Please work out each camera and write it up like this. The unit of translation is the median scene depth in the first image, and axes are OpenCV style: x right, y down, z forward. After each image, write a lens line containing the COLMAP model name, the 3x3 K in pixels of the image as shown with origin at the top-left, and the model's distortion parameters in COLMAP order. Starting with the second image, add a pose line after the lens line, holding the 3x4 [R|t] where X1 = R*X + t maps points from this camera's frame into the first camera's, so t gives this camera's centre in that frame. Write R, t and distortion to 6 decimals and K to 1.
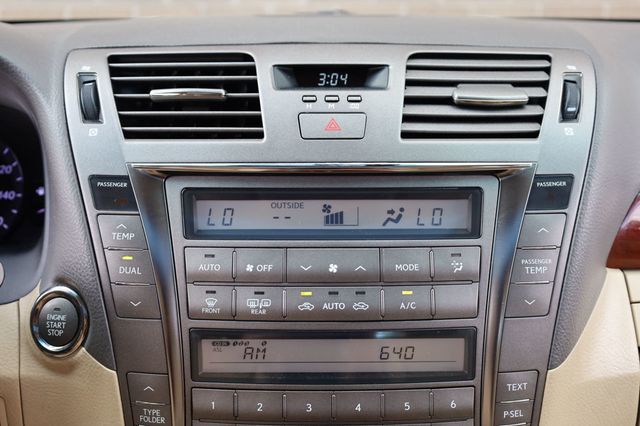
lens RADIAL K [[768.4, 0, 323.2], [0, 768.4, 214.7], [0, 0, 1]] dist [0.002006, 0.002909]
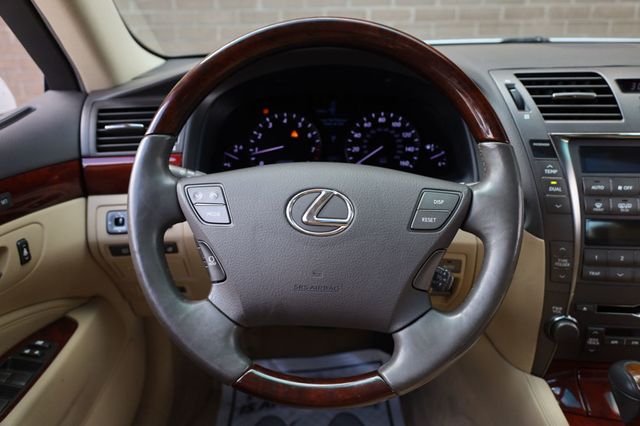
lens RADIAL K [[507.8, 0, 320.6], [0, 507.8, 214.9], [0, 0, 1]] dist [-0.003643, -0.002855]
pose [[0.999368, 0.005223, -0.035161, -0.751089], [-0.001360, 0.994040, 0.109009, -0.001292], [0.035521, -0.108893, 0.993419, -0.285499]]
